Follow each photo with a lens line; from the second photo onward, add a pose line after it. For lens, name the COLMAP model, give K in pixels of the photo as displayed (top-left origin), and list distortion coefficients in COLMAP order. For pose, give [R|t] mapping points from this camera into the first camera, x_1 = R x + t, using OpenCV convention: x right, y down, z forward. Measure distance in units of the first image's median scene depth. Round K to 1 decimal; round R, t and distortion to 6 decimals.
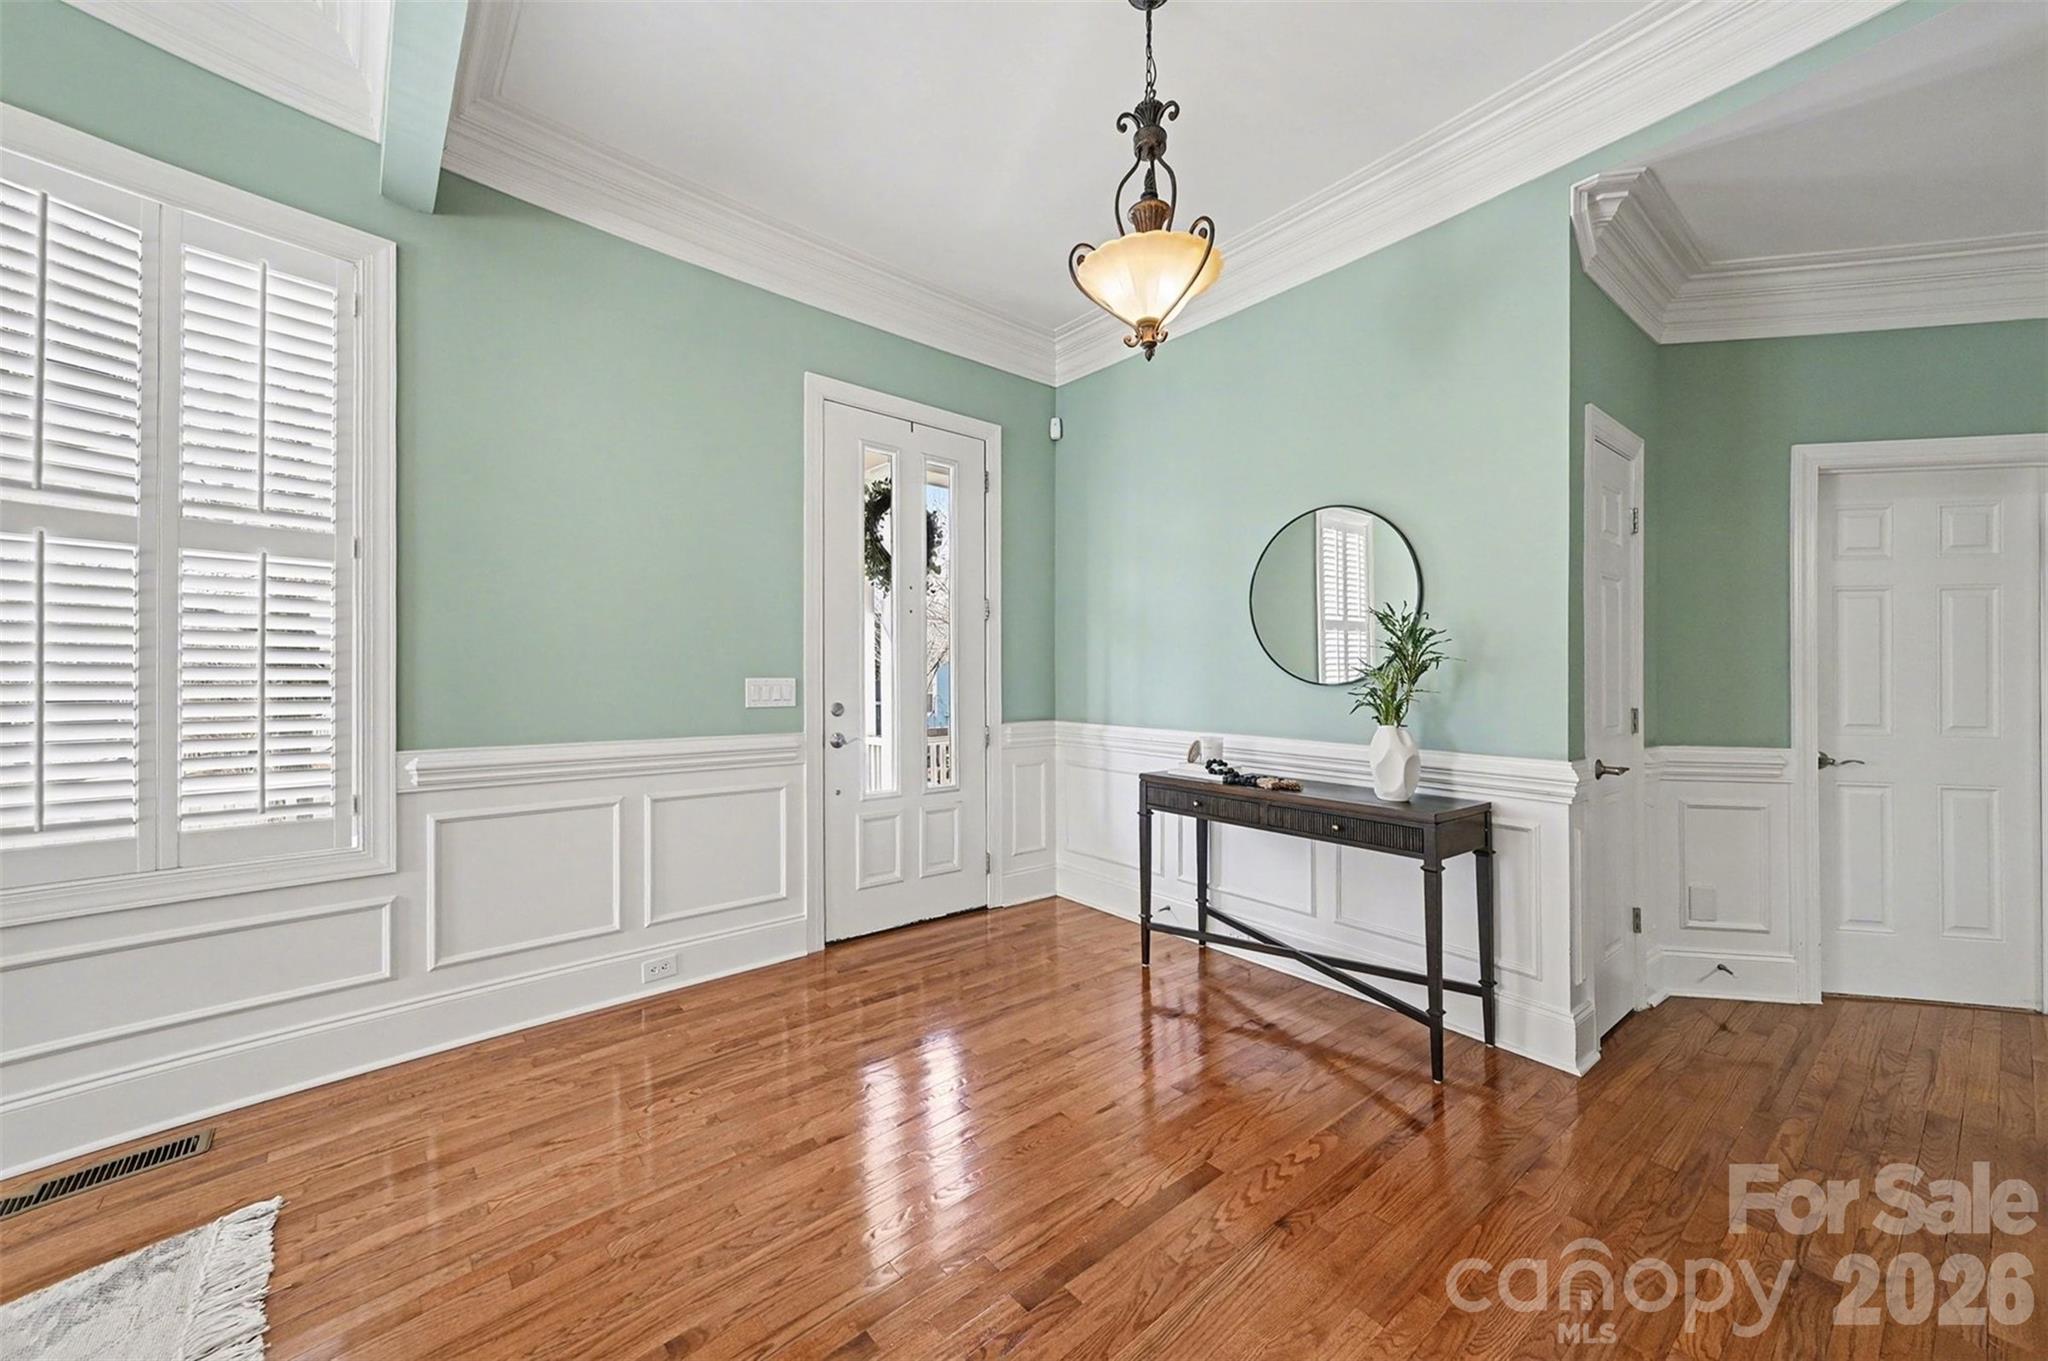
lens RADIAL K [[807.0, 0, 1044.6], [0, 807.0, 684.3], [0, 0, 1]] dist [0.035230, 0.000217]
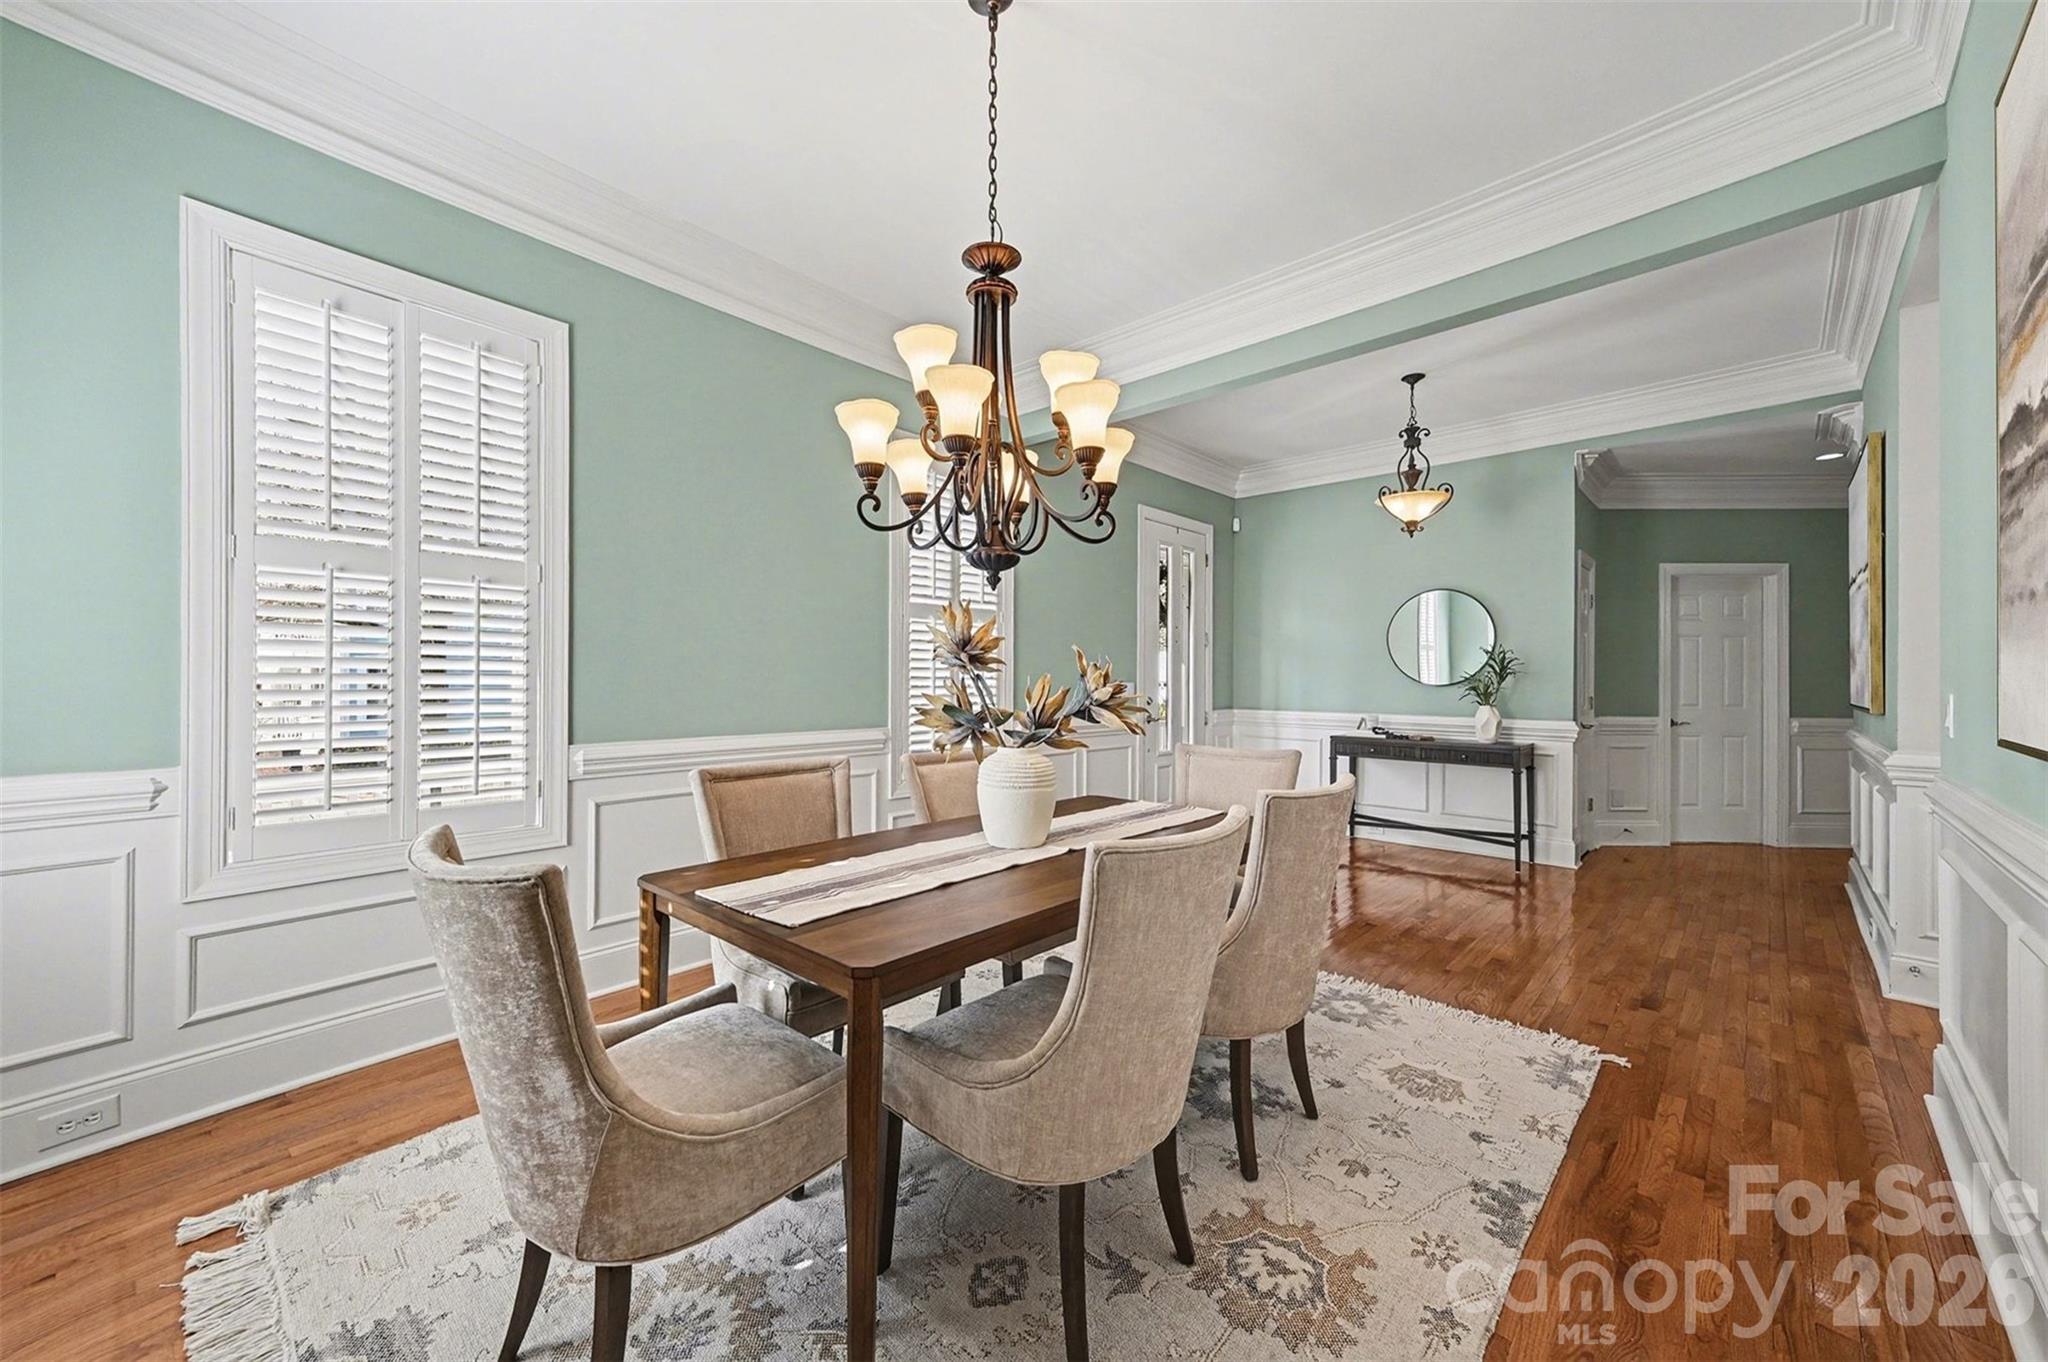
lens RADIAL K [[807.0, 0, 1028.9], [0, 807.0, 691.3], [0, 0, 1]] dist [0.035230, 0.000217]
pose [[0.991737, -0.004673, 0.128201, -0.837188], [0.003818, 0.999969, 0.006911, -0.003083], [-0.128229, -0.006364, 0.991724, -0.748797]]
